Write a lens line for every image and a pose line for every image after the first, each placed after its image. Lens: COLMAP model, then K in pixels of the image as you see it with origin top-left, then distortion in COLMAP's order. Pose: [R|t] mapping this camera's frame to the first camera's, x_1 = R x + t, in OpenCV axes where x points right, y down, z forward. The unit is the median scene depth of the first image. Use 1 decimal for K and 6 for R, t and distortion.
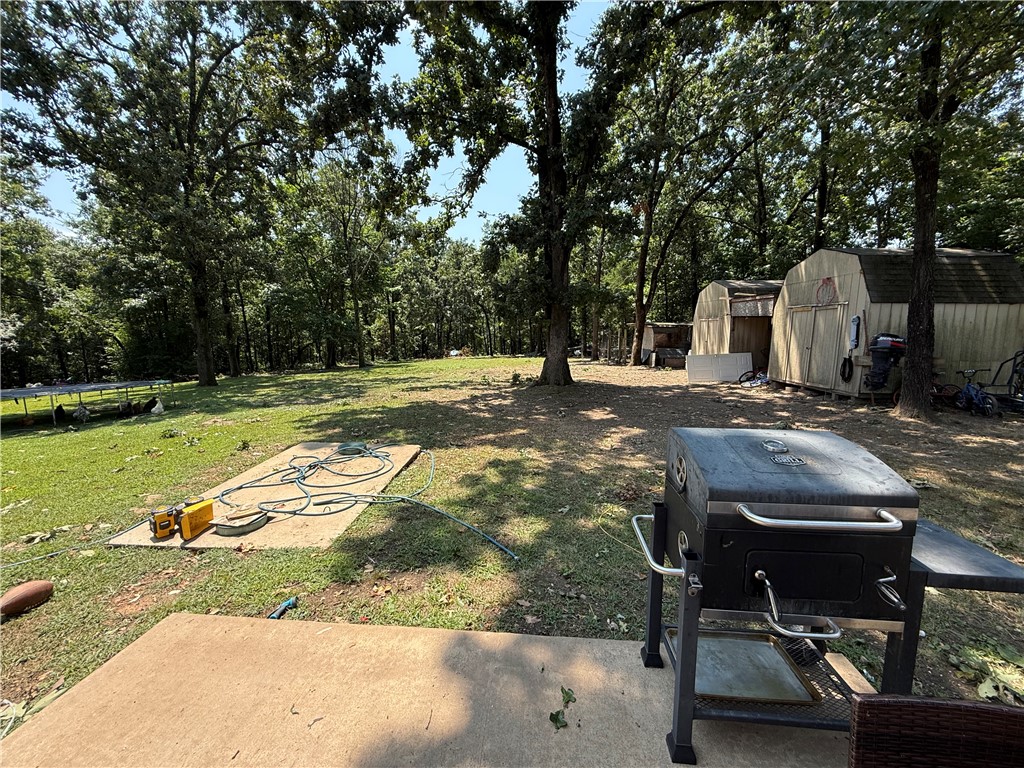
lens RADIAL K [[409.5, 0, 510.7], [0, 409.5, 382.7], [0, 0, 1]] dist [0.001607, -0.000102]
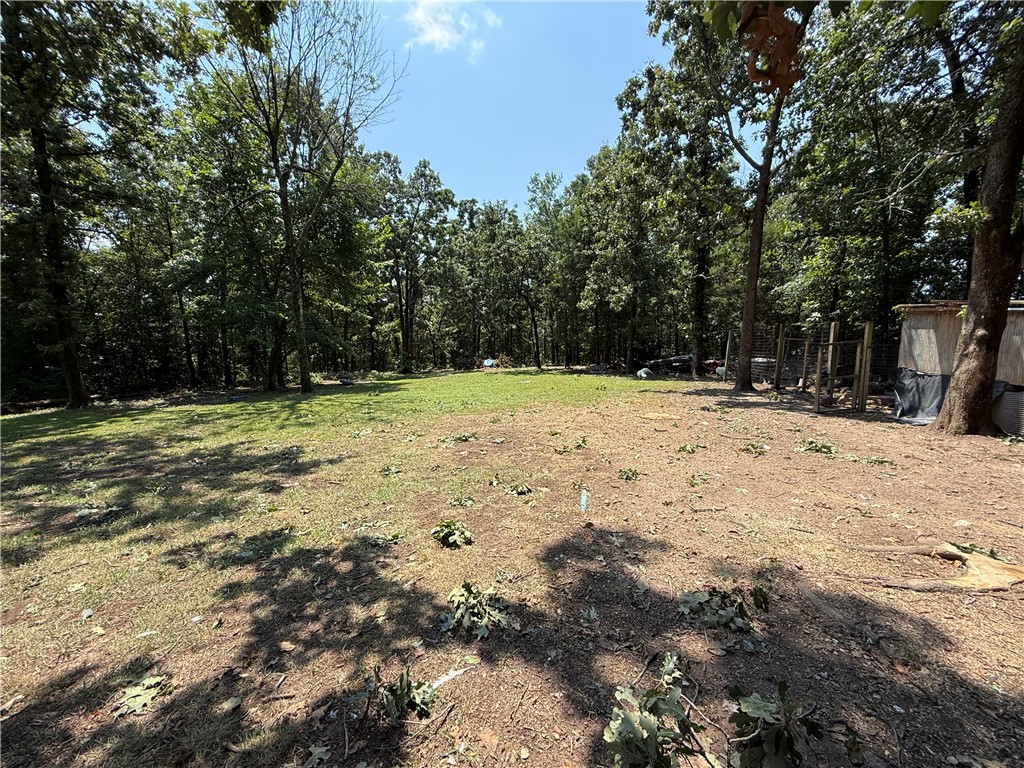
lens RADIAL K [[409.5, 0, 510.7], [0, 409.5, 382.7], [0, 0, 1]] dist [0.001607, -0.000102]
pose [[0.991587, 0.018138, -0.128164, -0.010837], [-0.019619, 0.999754, -0.010299, -0.106016], [0.127946, 0.012727, 0.991699, 0.960825]]
